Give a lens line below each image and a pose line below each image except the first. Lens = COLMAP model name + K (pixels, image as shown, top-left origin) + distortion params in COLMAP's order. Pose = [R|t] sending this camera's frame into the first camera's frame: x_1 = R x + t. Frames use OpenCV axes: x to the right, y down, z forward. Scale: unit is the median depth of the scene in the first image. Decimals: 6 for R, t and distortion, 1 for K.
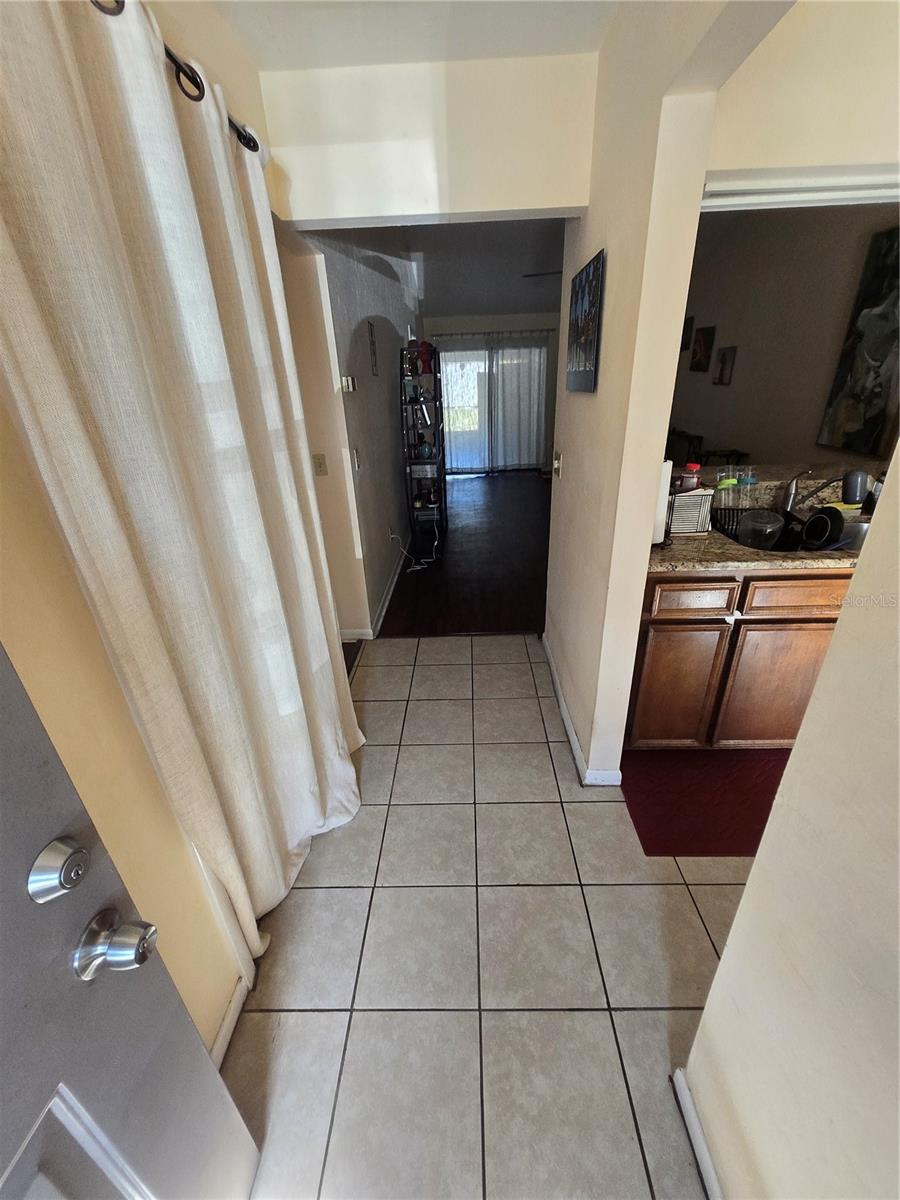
lens RADIAL K [[474.8, 0, 456.3], [0, 474.8, 604.5], [0, 0, 1]] dist [0.010063, -0.000229]
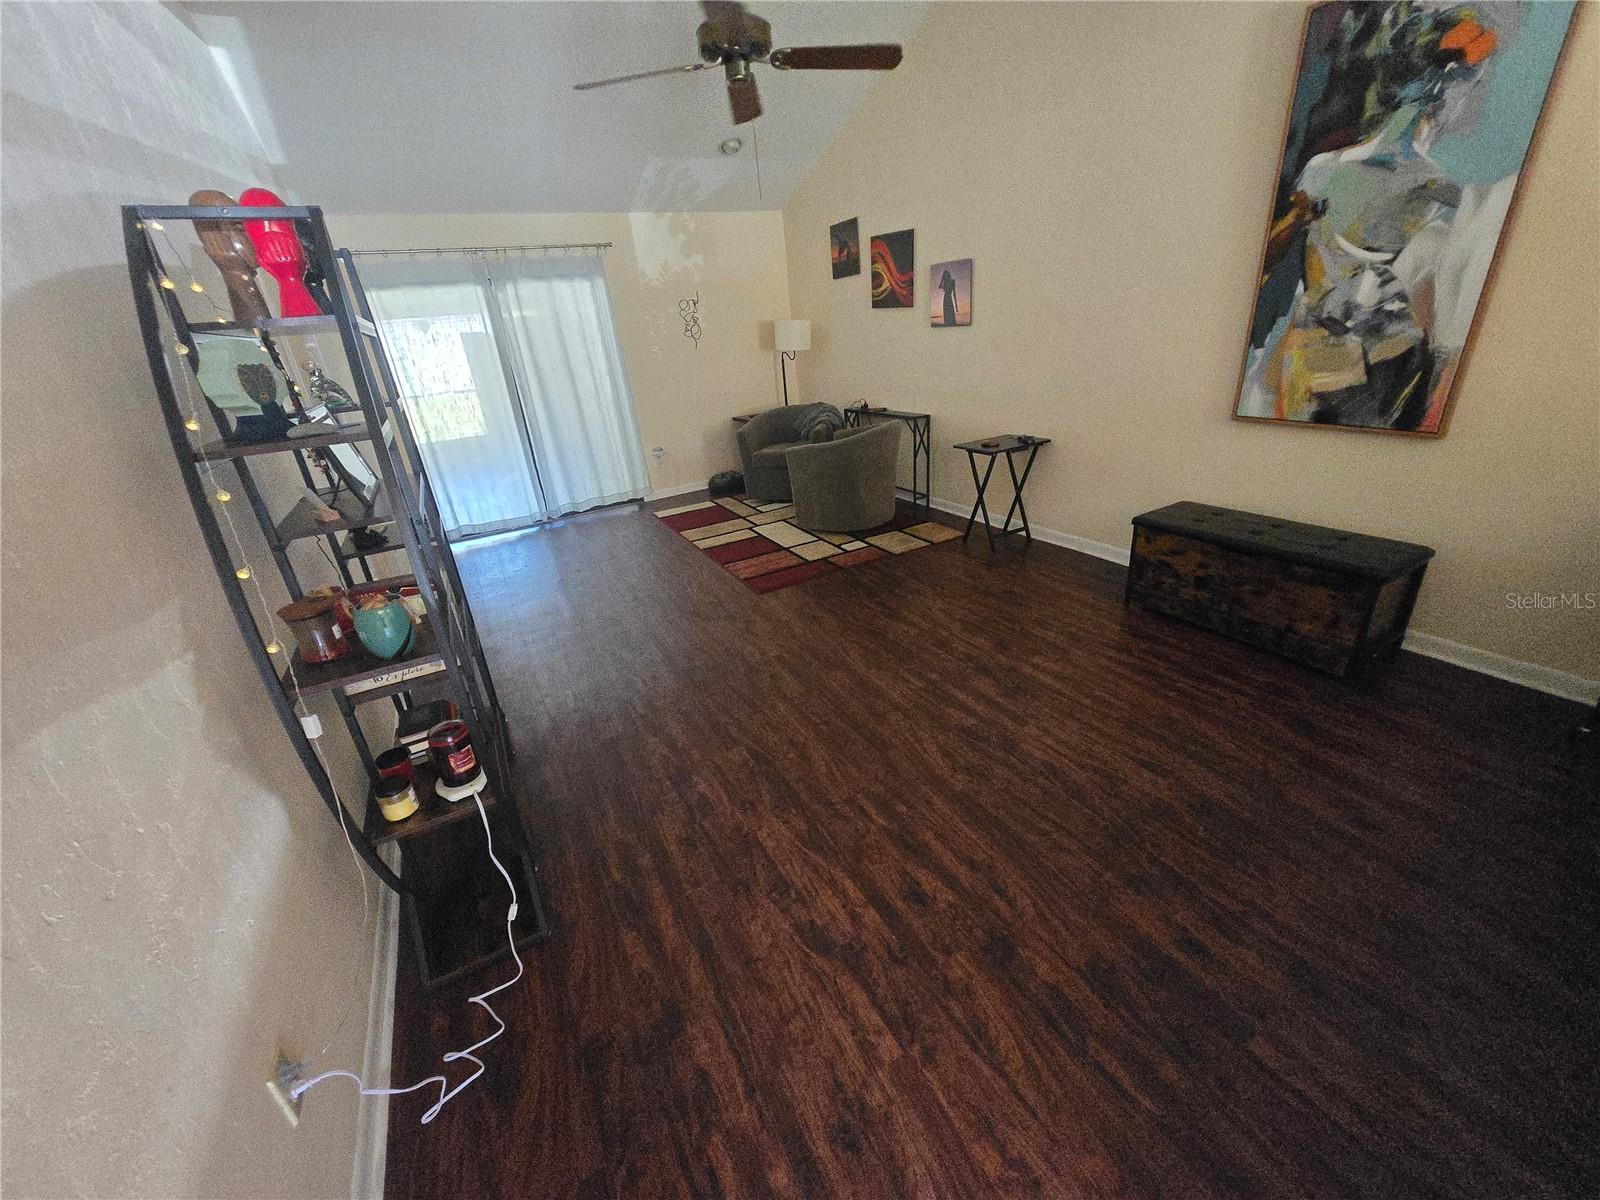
lens RADIAL K [[633.0, 0, 803.6], [0, 633.0, 589.8], [0, 0, 1]] dist [0.010063, -0.000229]
pose [[0.864515, -0.233263, 0.445200, -0.013559], [0.263191, 0.964727, -0.005609, -0.200441], [-0.428188, 0.122021, 0.895414, 0.438655]]
